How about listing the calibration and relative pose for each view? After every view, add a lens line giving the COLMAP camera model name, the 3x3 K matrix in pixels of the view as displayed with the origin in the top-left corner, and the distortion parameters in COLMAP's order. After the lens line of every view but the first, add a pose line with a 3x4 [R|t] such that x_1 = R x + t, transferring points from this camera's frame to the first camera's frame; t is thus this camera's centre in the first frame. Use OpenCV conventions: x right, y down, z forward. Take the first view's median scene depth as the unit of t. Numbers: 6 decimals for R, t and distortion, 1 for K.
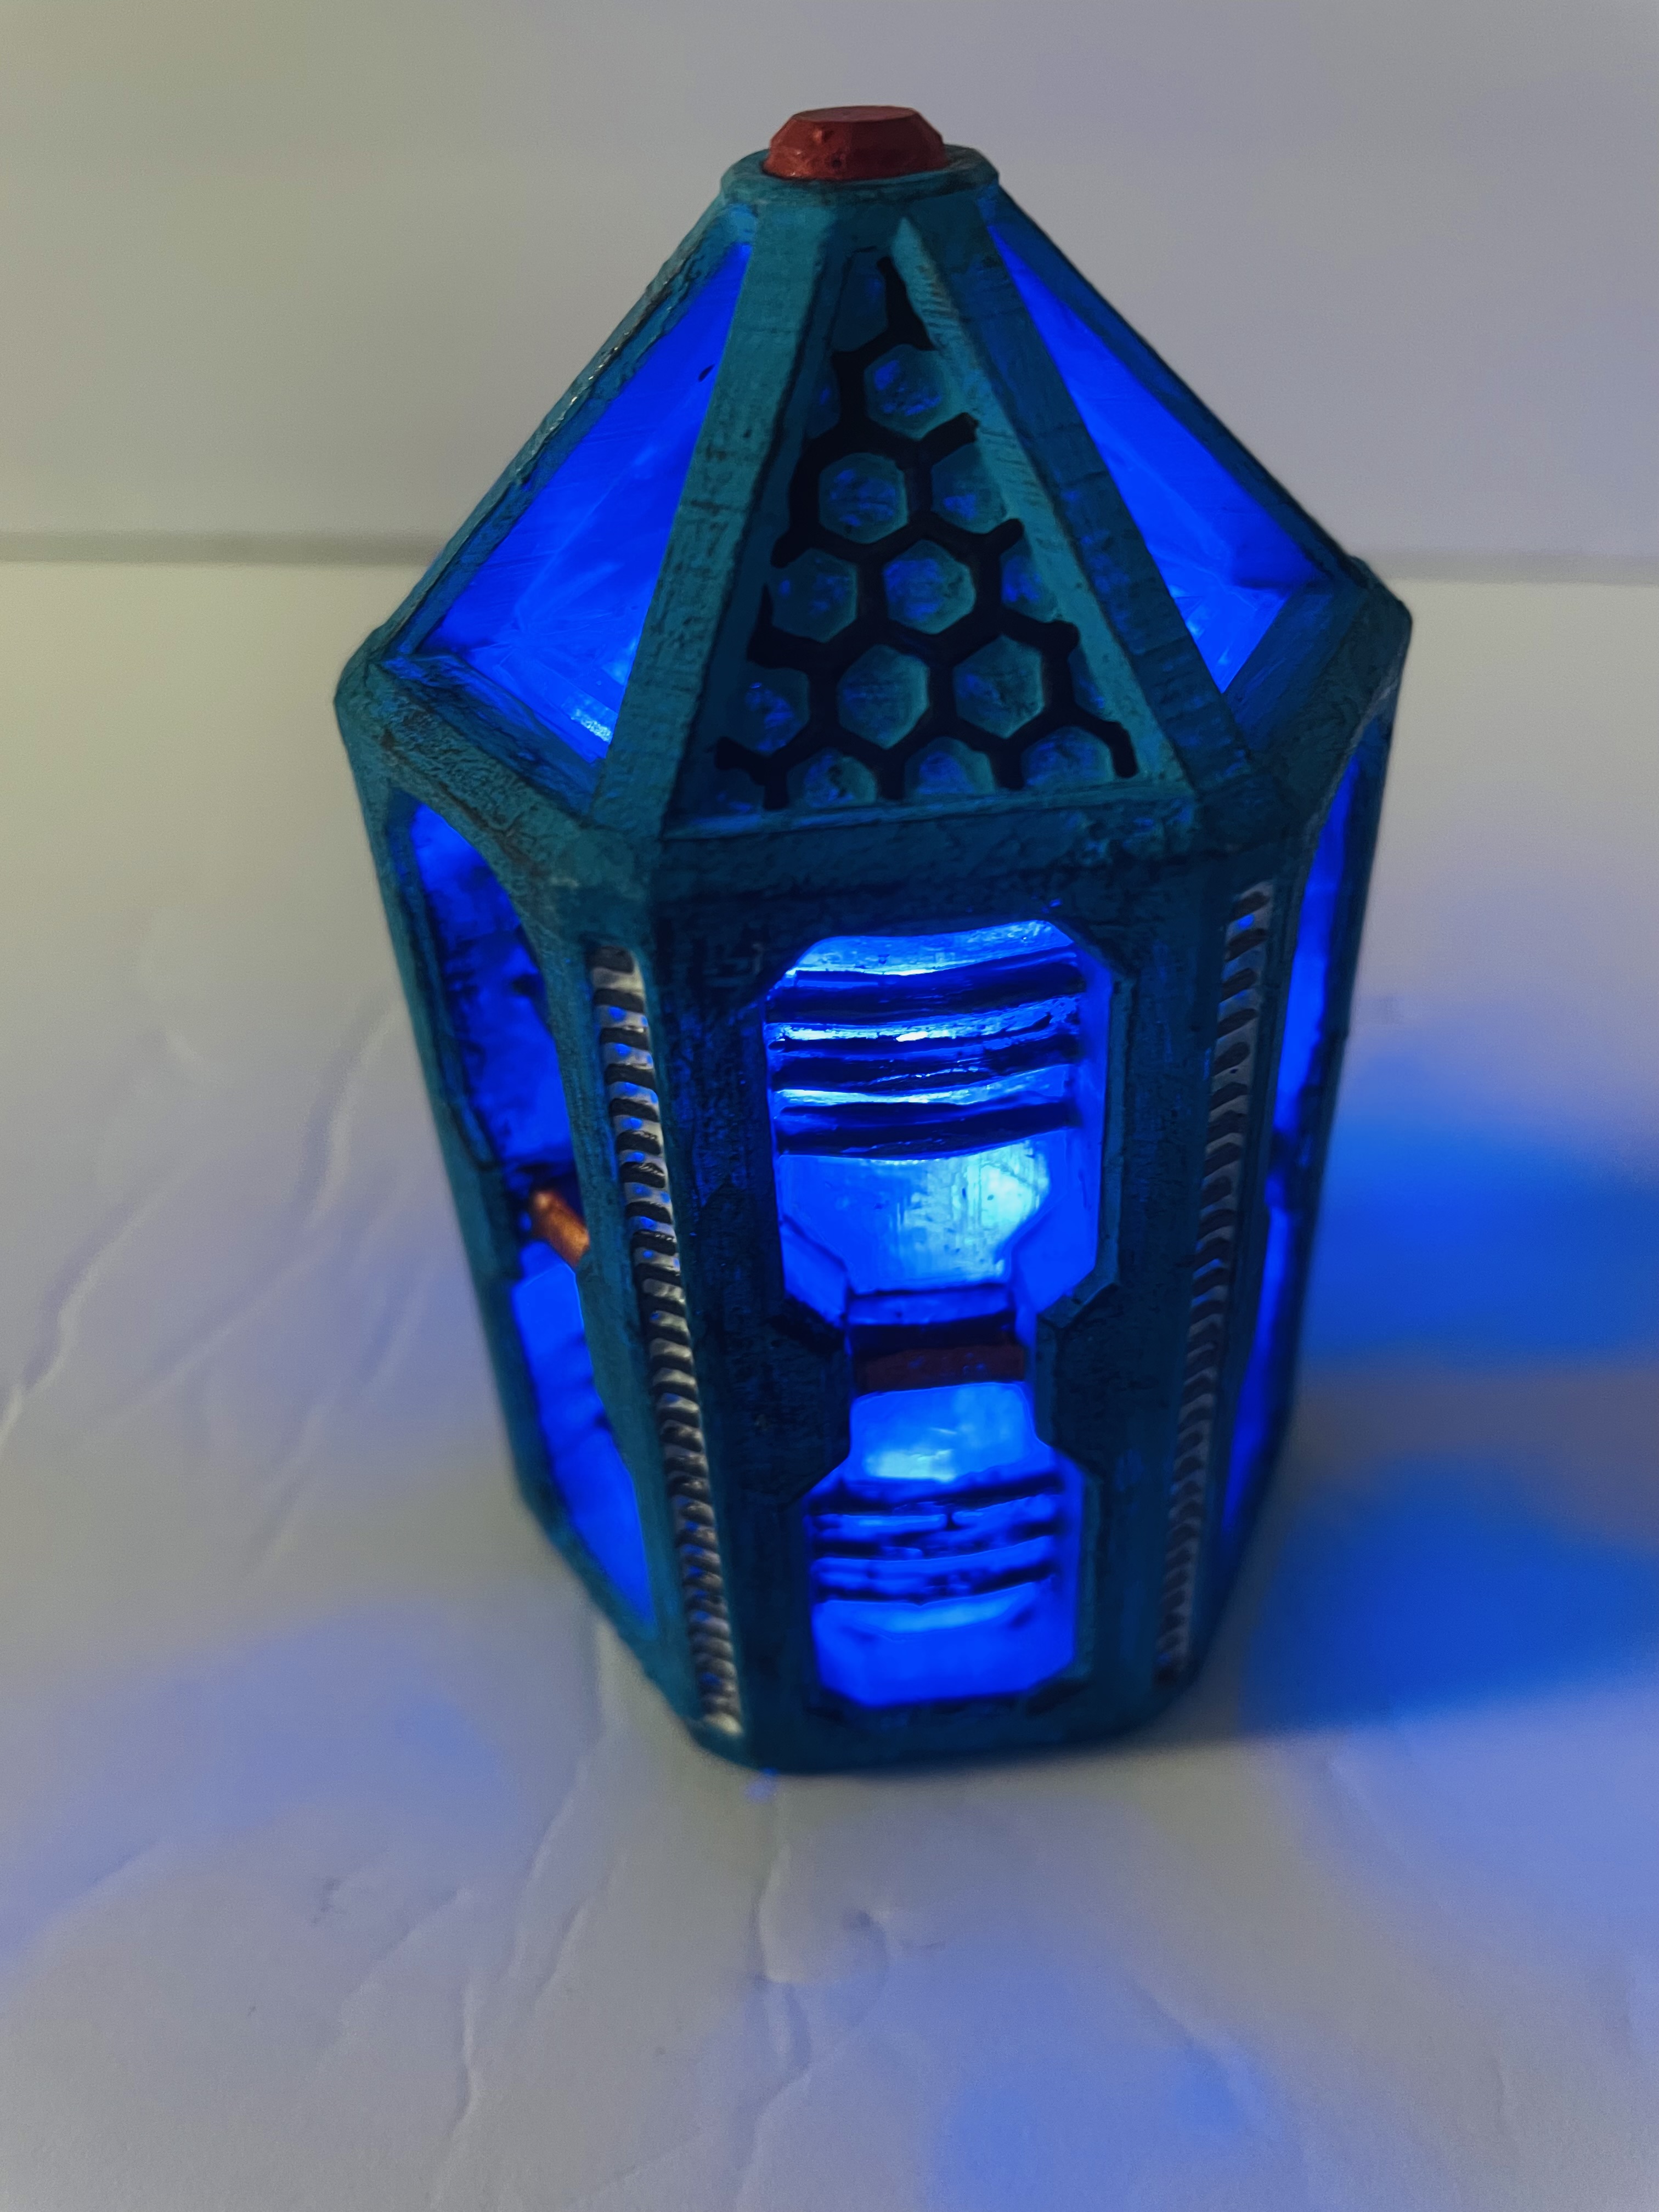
lens RADIAL K [[1752.7, 0, 829.5], [0, 1752.7, 1106.0], [0, 0, 1]] dist [0.108969, -0.298125]
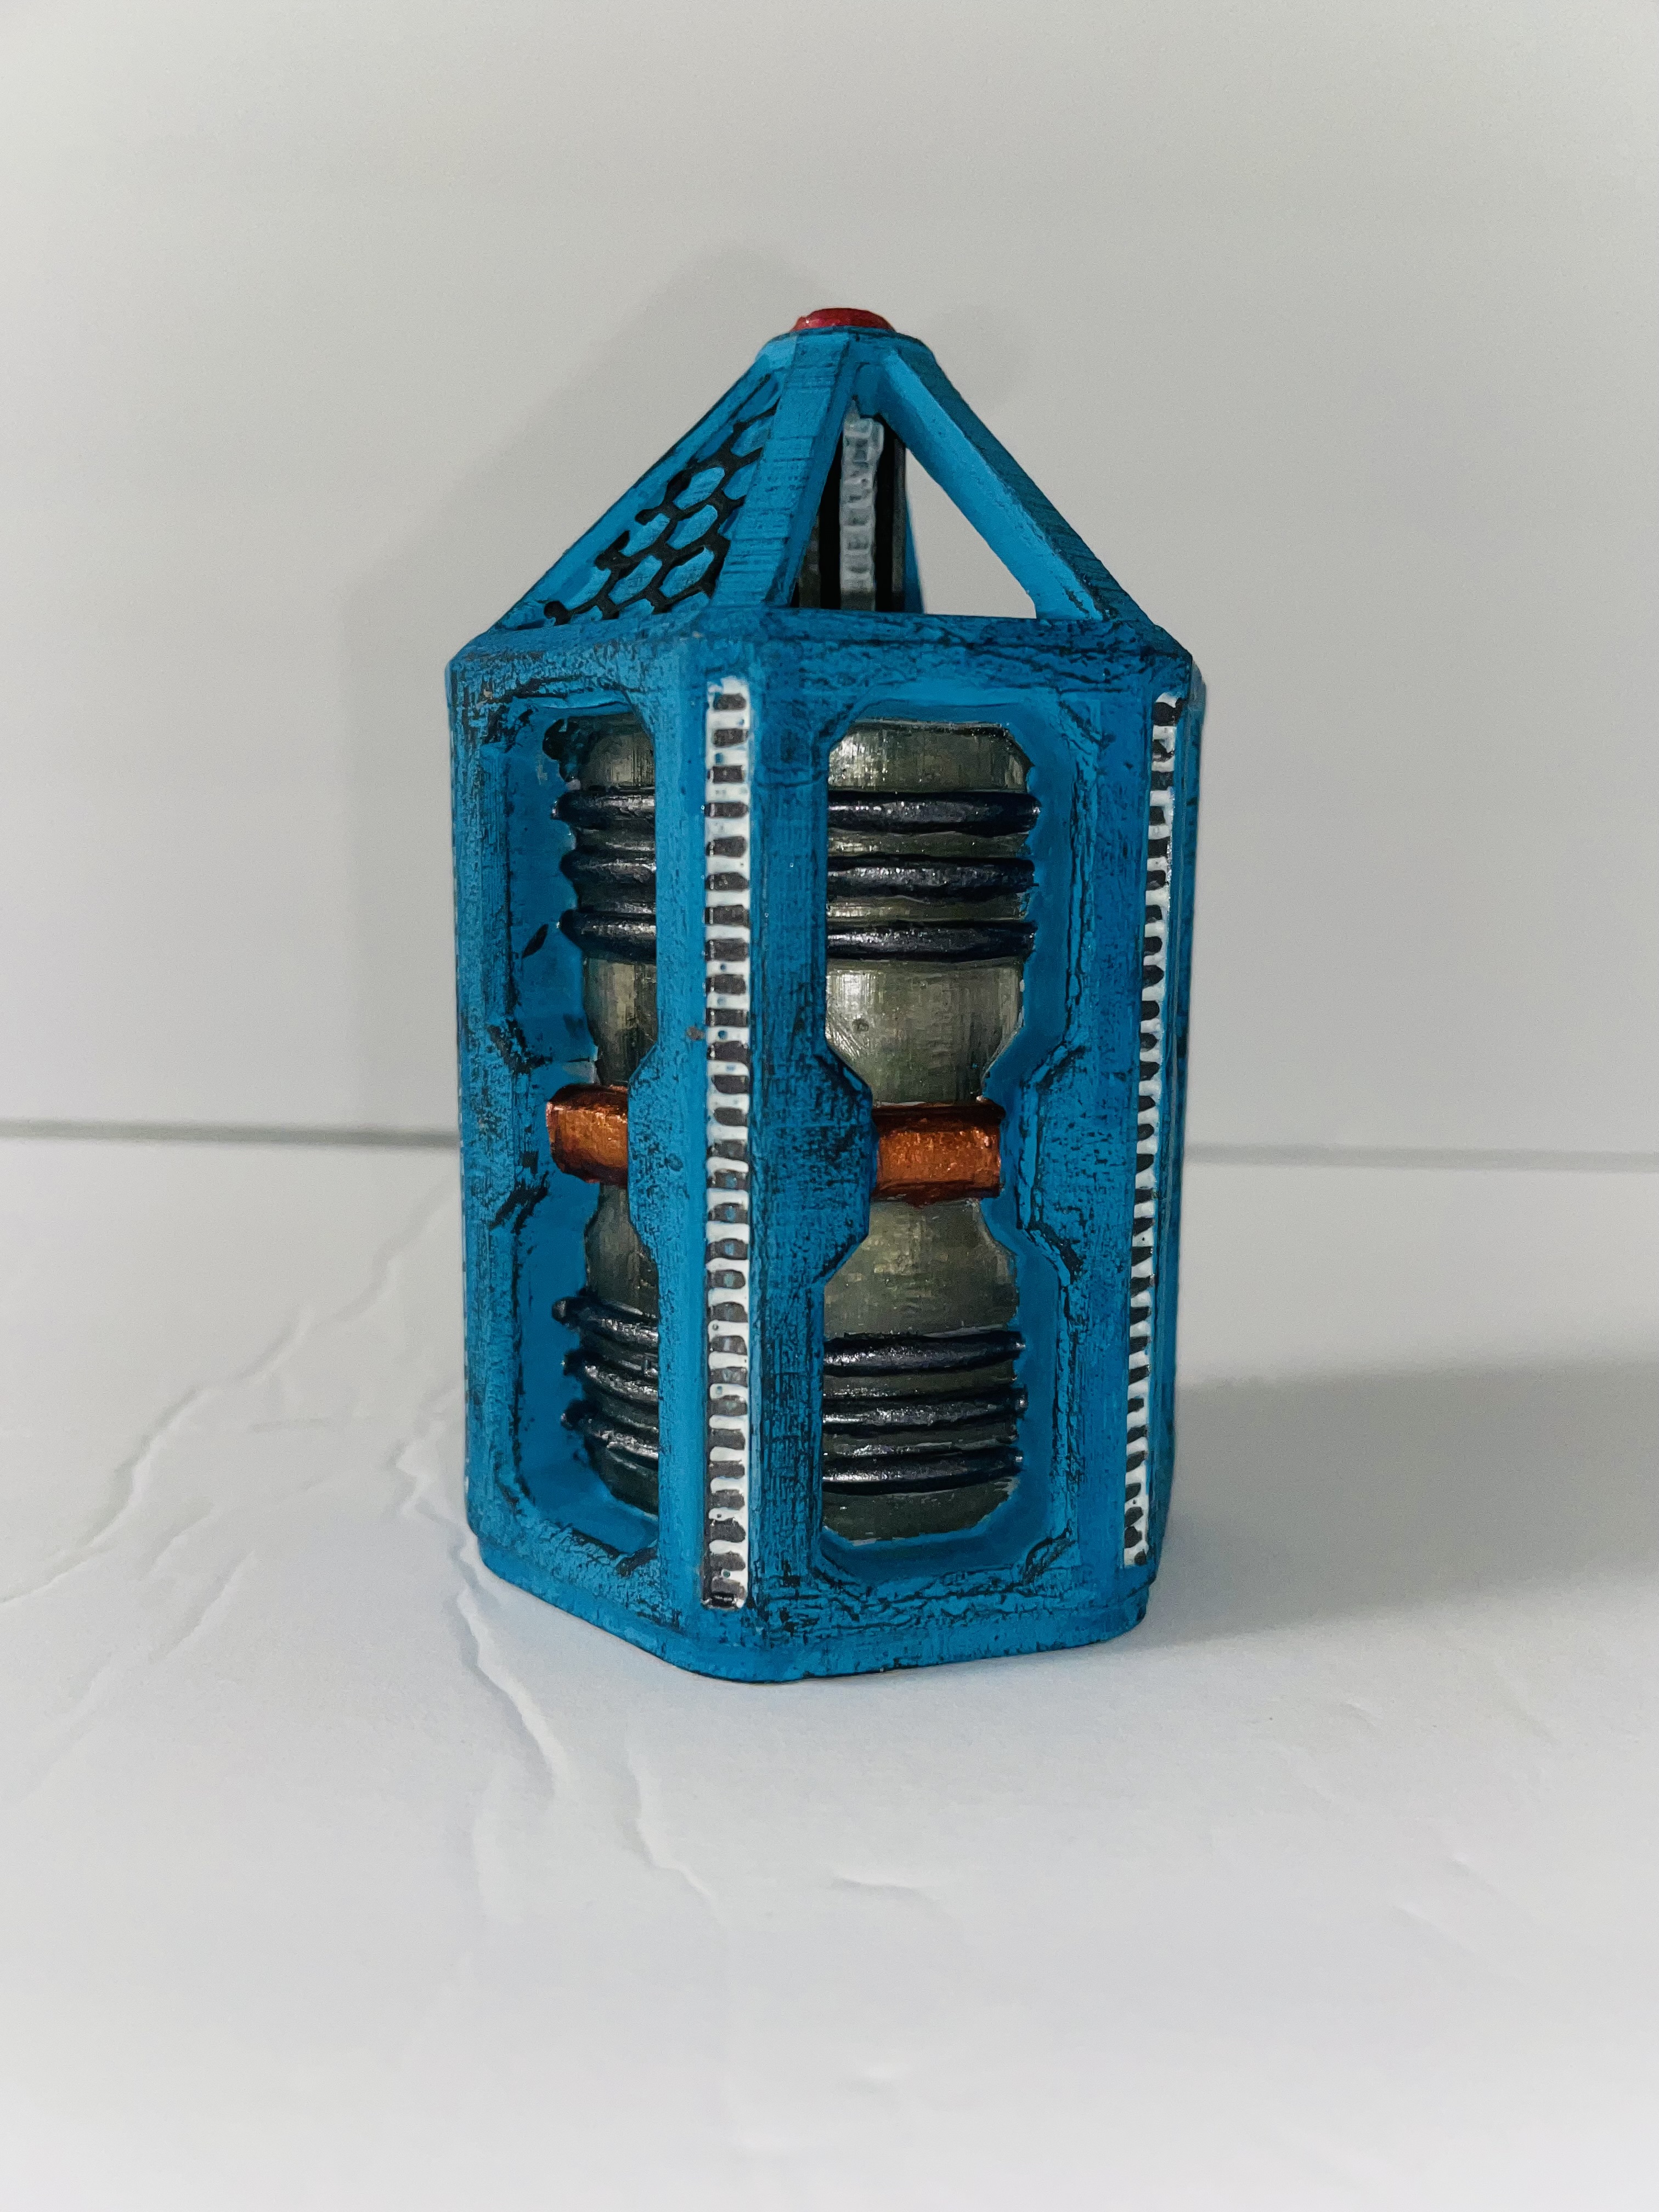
lens RADIAL K [[1752.7, 0, 829.5], [0, 1752.7, 1106.0], [0, 0, 1]] dist [0.108969, -0.298125]
pose [[0.645229, 0.161735, -0.746674, 1.285334], [-0.490147, 0.837318, -0.242186, 0.412737], [0.586034, 0.522245, 0.619536, 0.371005]]
